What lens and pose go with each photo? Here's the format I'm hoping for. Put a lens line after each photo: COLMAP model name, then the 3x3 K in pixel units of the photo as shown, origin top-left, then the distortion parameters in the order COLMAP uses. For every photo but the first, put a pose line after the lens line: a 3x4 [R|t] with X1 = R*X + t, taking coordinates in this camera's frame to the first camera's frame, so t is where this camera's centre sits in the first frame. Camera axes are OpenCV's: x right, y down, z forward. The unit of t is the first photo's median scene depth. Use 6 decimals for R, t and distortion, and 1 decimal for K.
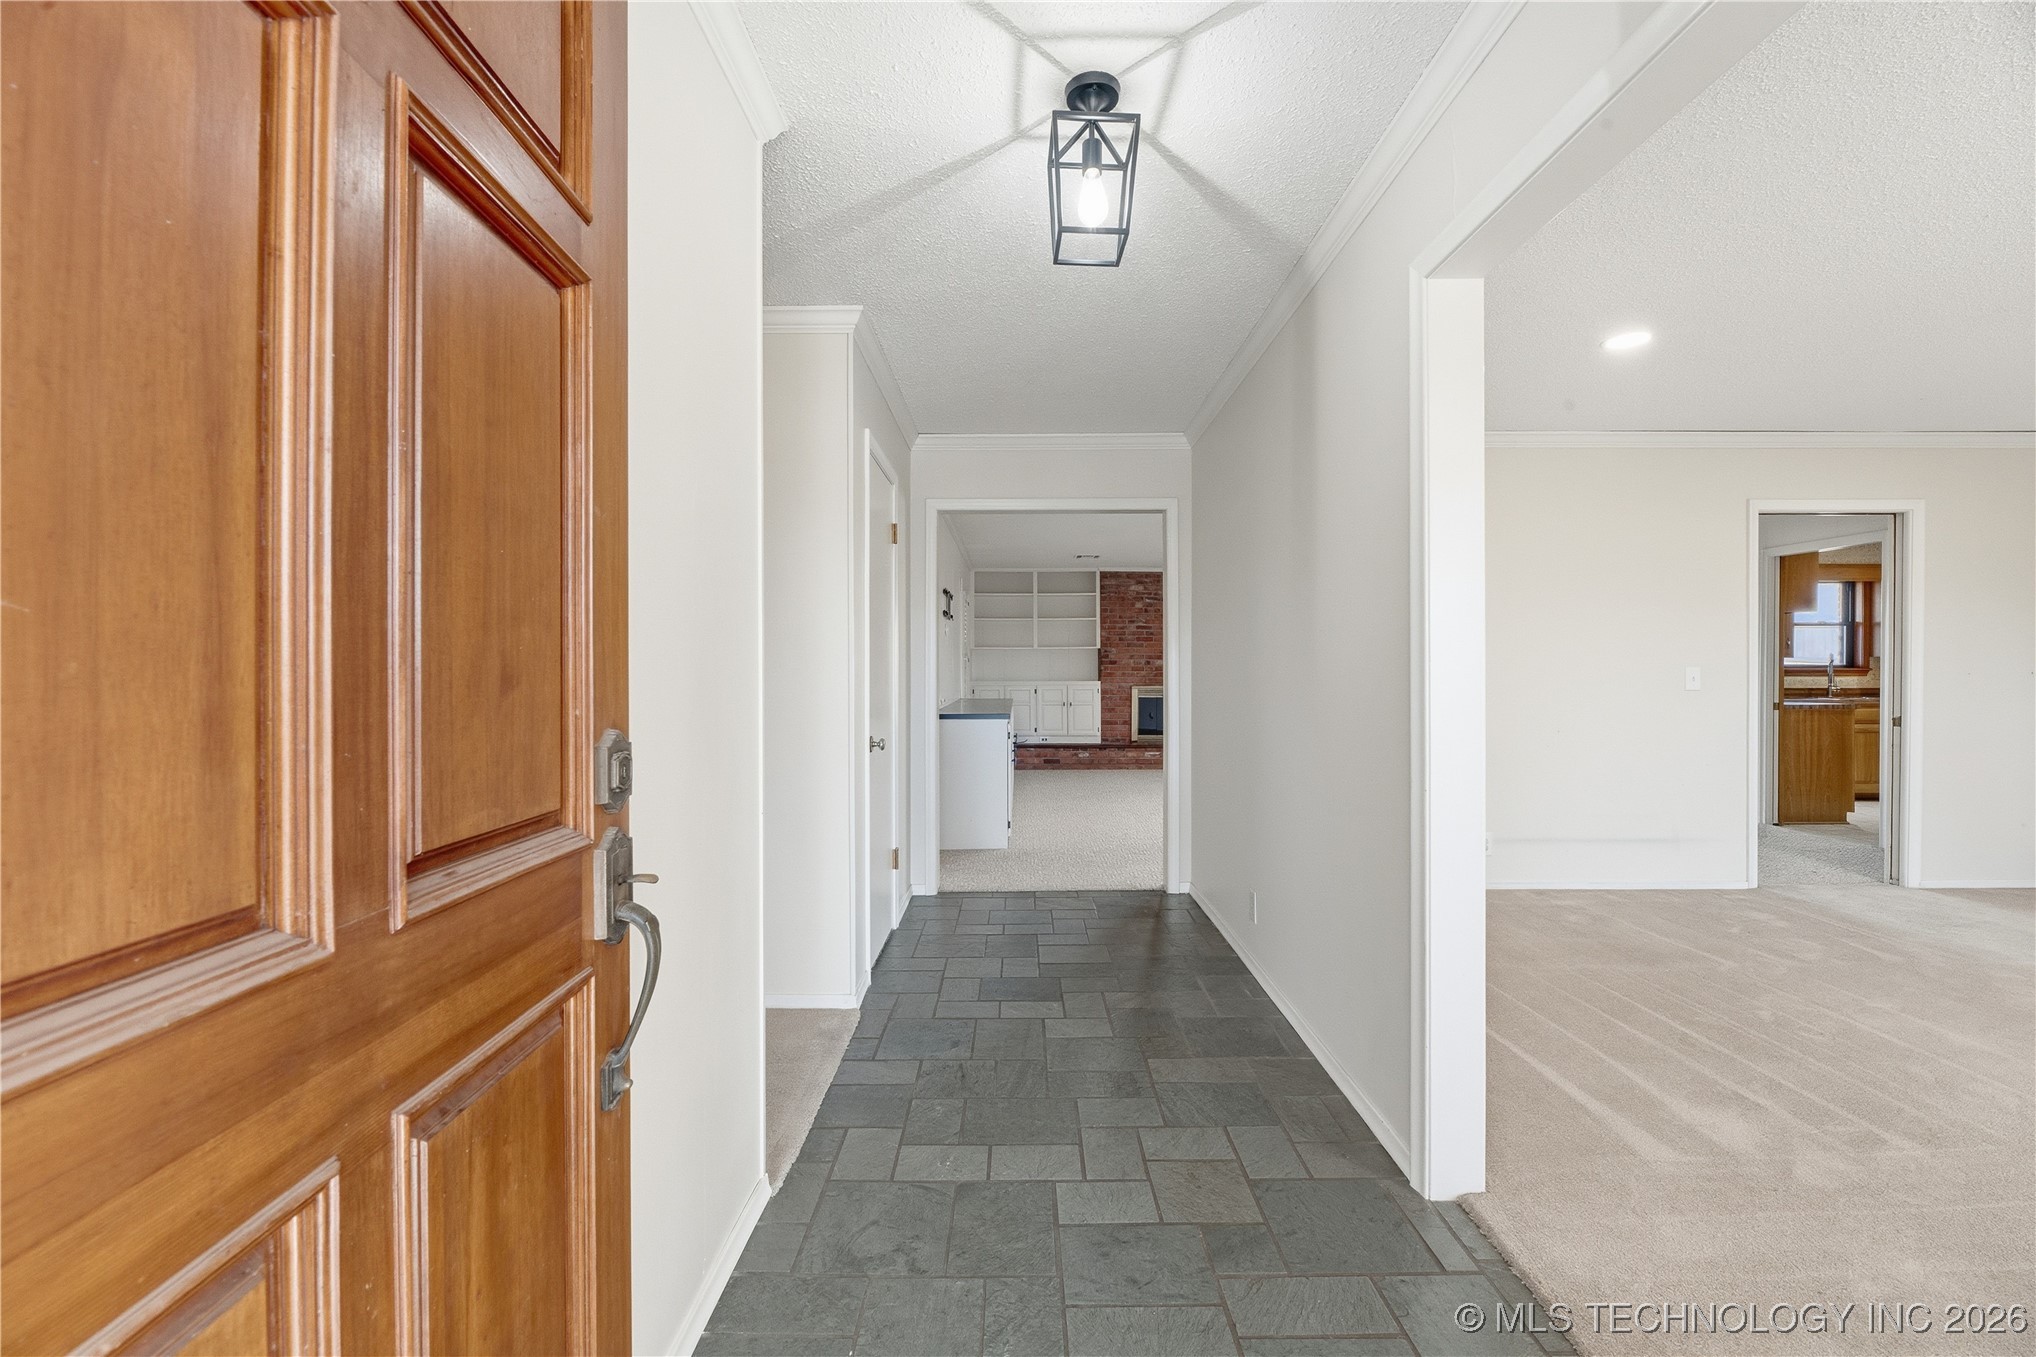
lens RADIAL K [[821.6, 0, 1016.0], [0, 821.6, 673.7], [0, 0, 1]] dist [-0.000308, -0.003846]
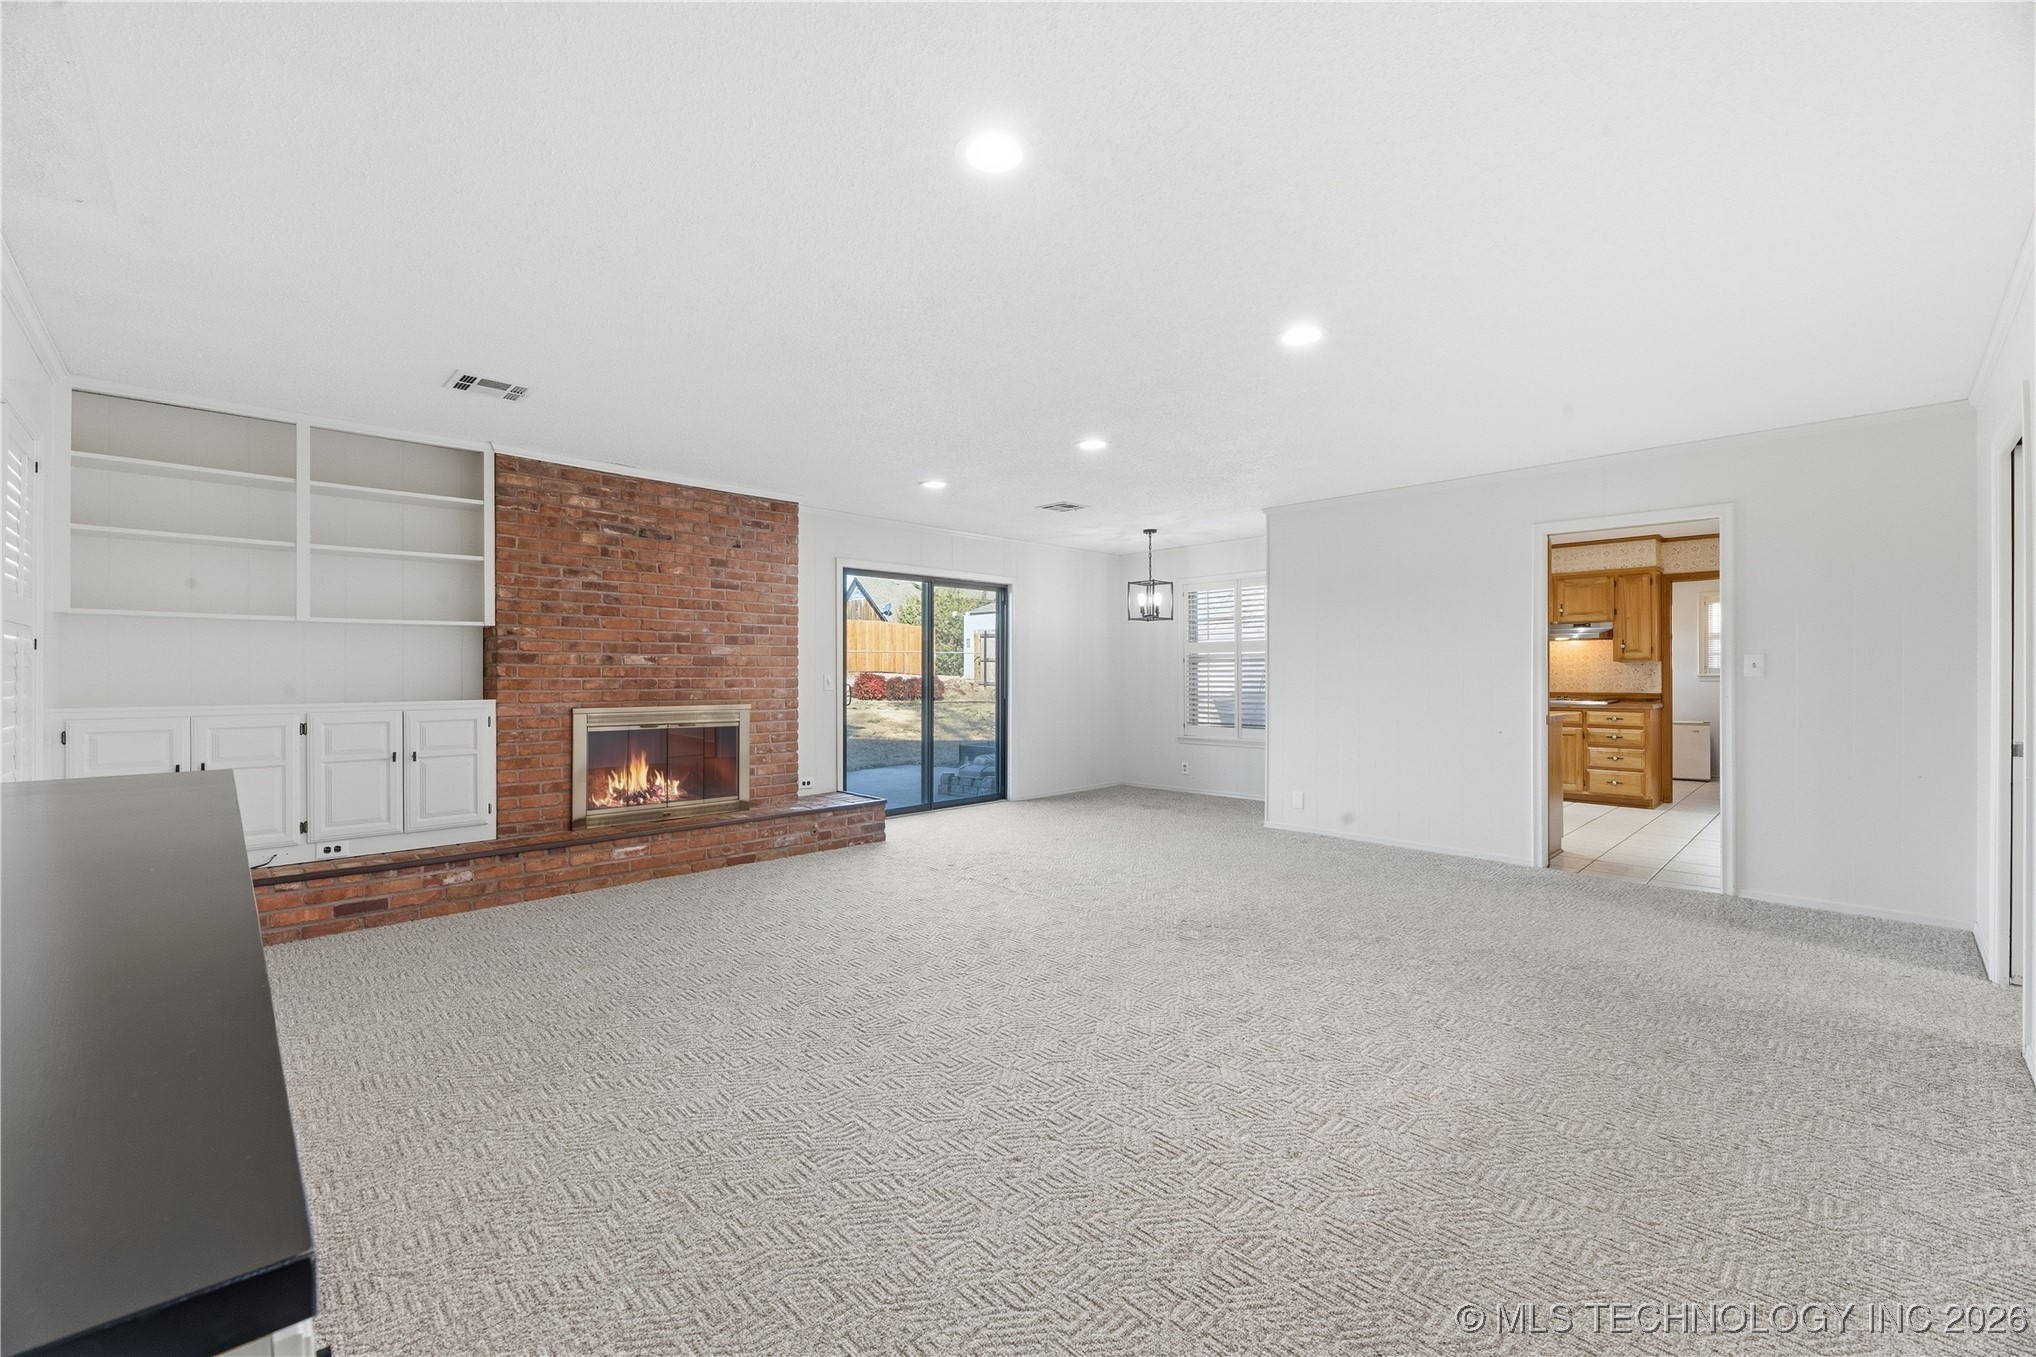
lens RADIAL K [[821.6, 0, 1014.9], [0, 821.6, 672.4], [0, 0, 1]] dist [-0.000308, -0.003846]
pose [[0.711904, 0.003716, 0.702267, -0.009029], [0.004491, 0.999941, -0.009844, -0.000084], [-0.702263, 0.010162, 0.711846, 0.487444]]
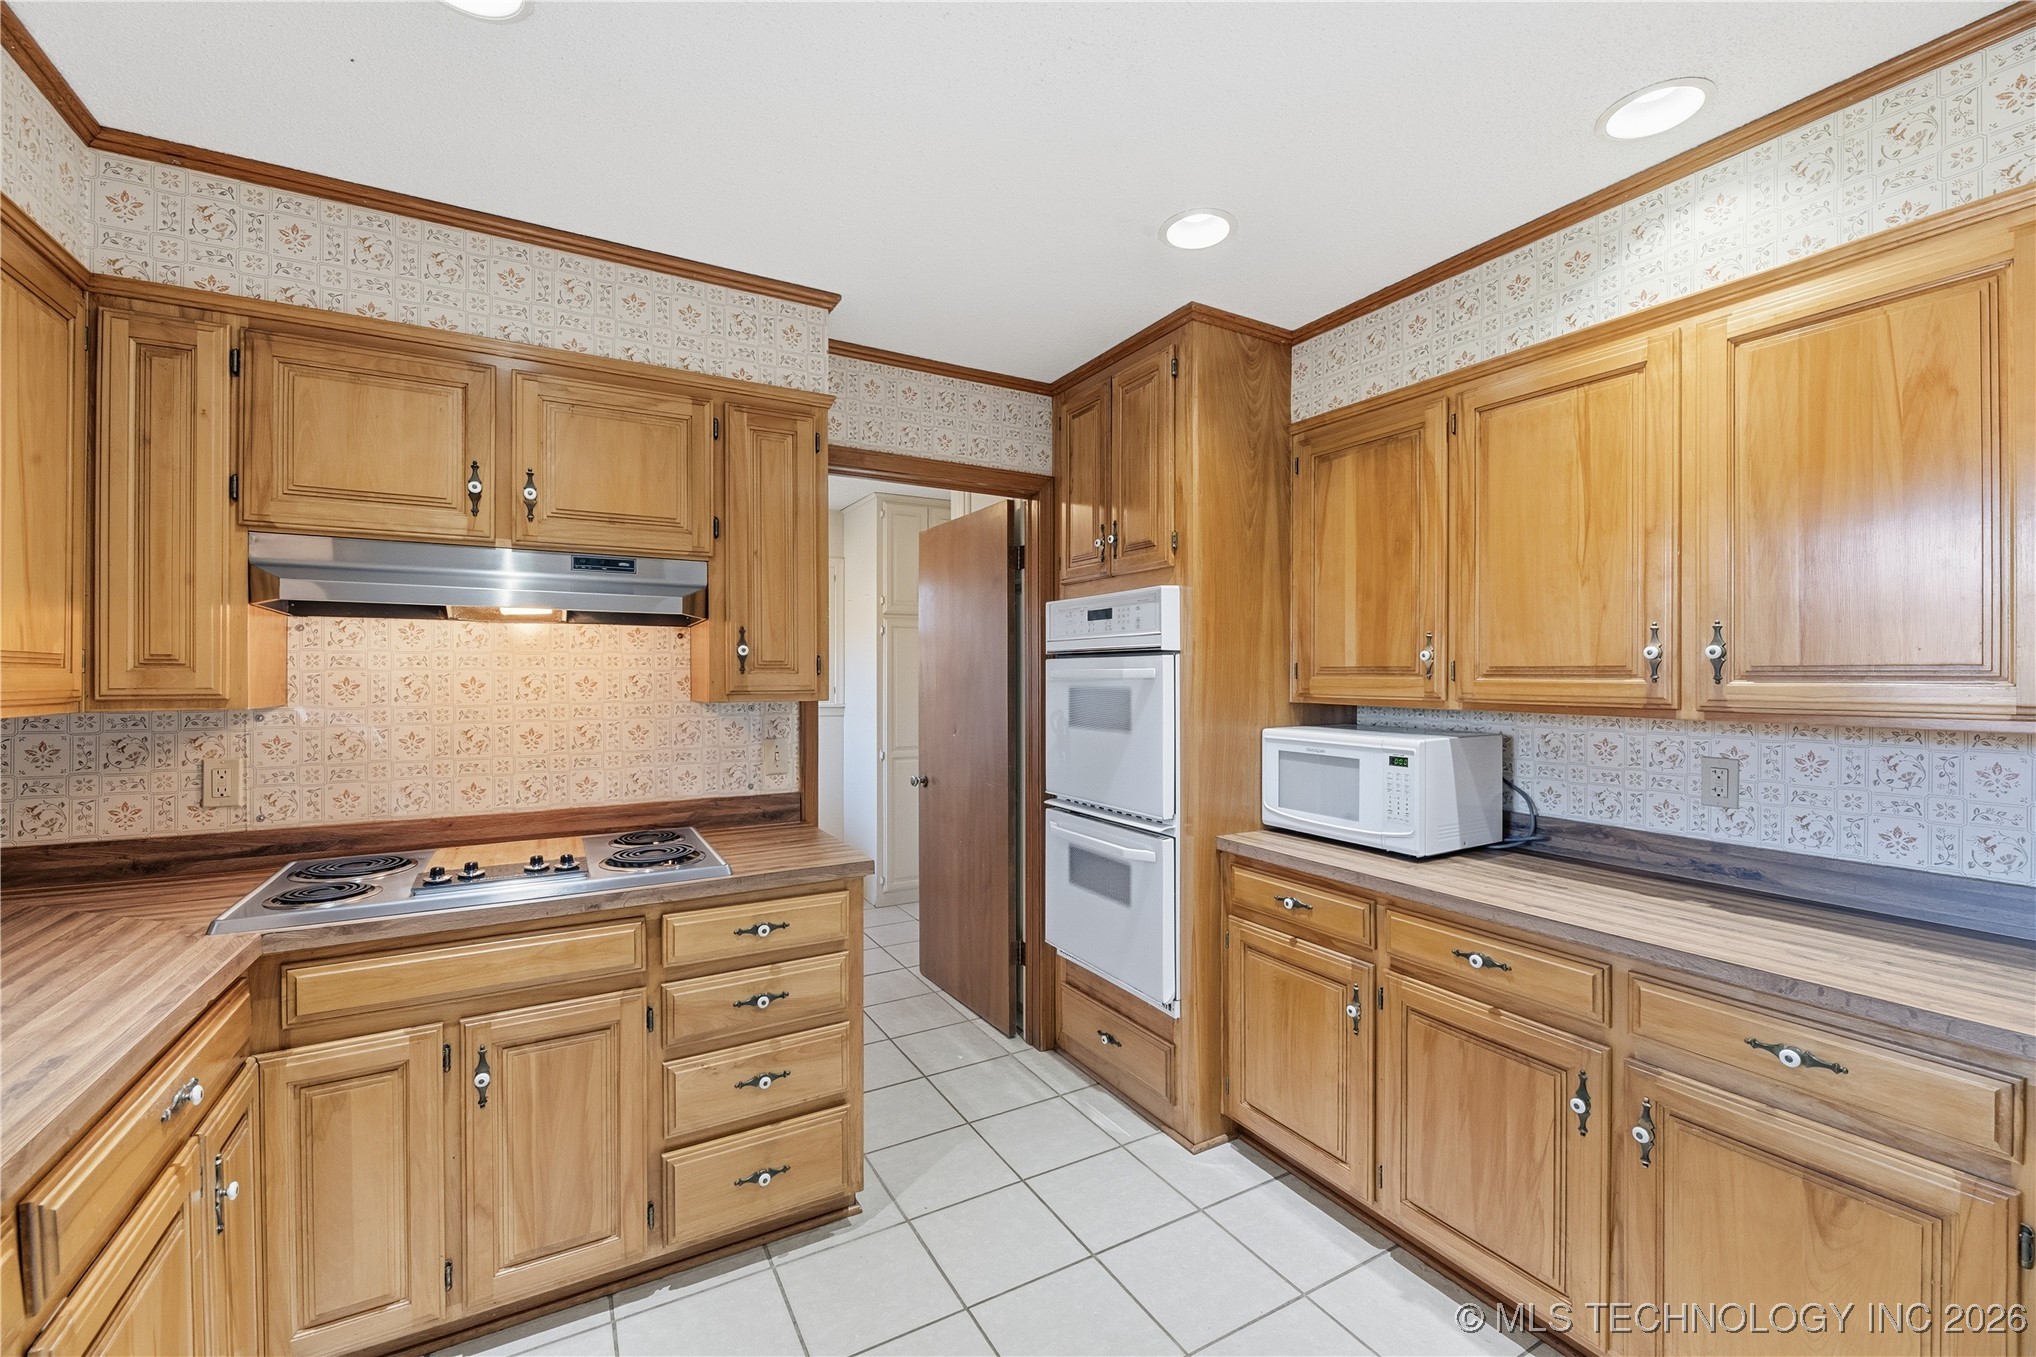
lens RADIAL K [[821.6, 0, 1018.5], [0, 821.6, 674.1], [0, 0, 1]] dist [-0.000308, -0.003846]
pose [[-0.503671, 0.002006, 0.863893, 0.691206], [0.006927, 0.999975, 0.001716, -0.022302], [-0.863868, 0.006849, -0.503672, 0.676971]]
